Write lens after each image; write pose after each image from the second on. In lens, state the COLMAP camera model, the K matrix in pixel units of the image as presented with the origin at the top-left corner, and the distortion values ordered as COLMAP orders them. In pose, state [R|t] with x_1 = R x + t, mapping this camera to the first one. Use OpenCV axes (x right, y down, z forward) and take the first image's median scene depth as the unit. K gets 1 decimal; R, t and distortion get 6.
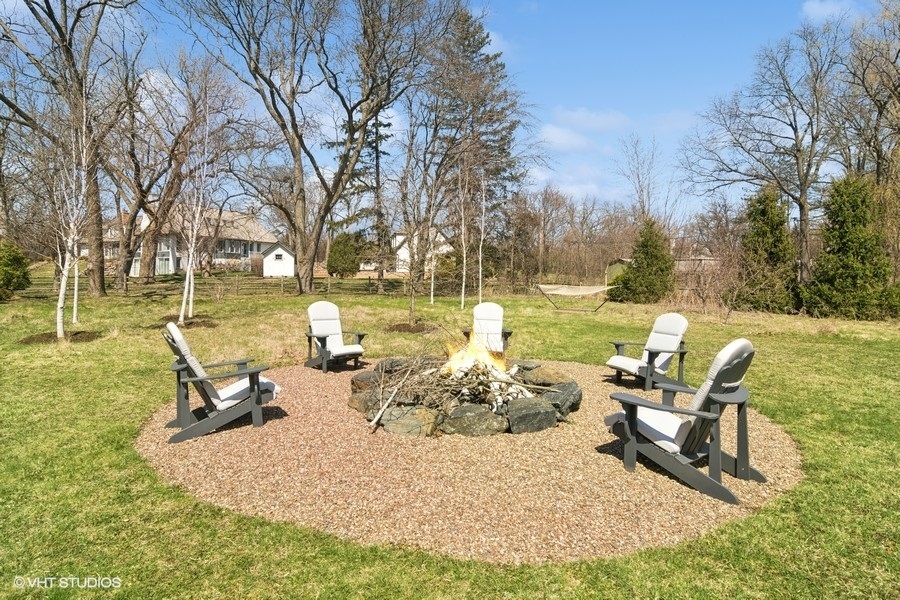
lens RADIAL K [[487.0, 0, 448.1], [0, 487.0, 290.8], [0, 0, 1]] dist [0.001488, 0.000486]
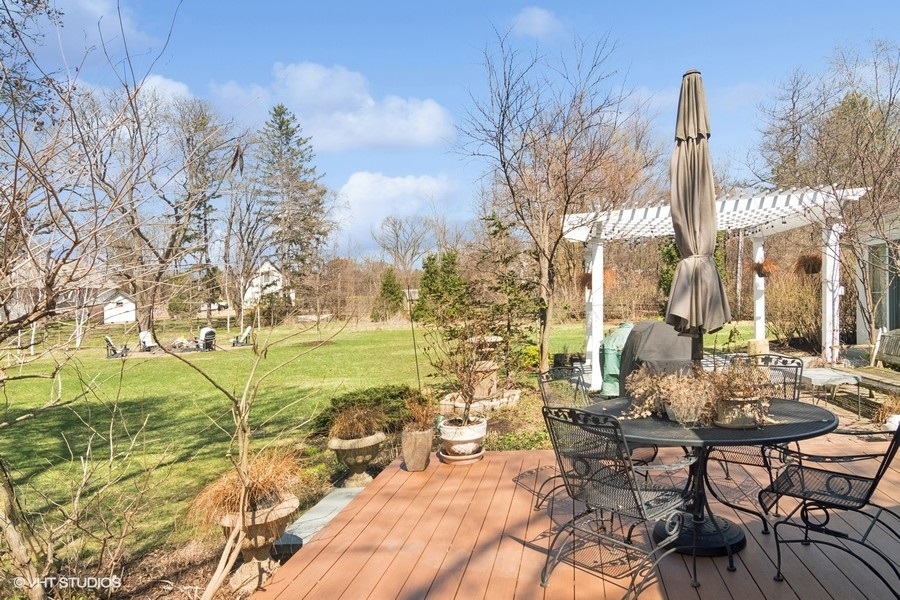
lens RADIAL K [[487.0, 0, 448.1], [0, 487.0, 290.8], [0, 0, 1]] dist [0.001488, 0.000486]
pose [[0.962610, -0.057381, 0.264743, 0.099868], [0.073928, 0.995857, -0.052957, 0.017512], [-0.260607, 0.070549, 0.962864, -0.335009]]
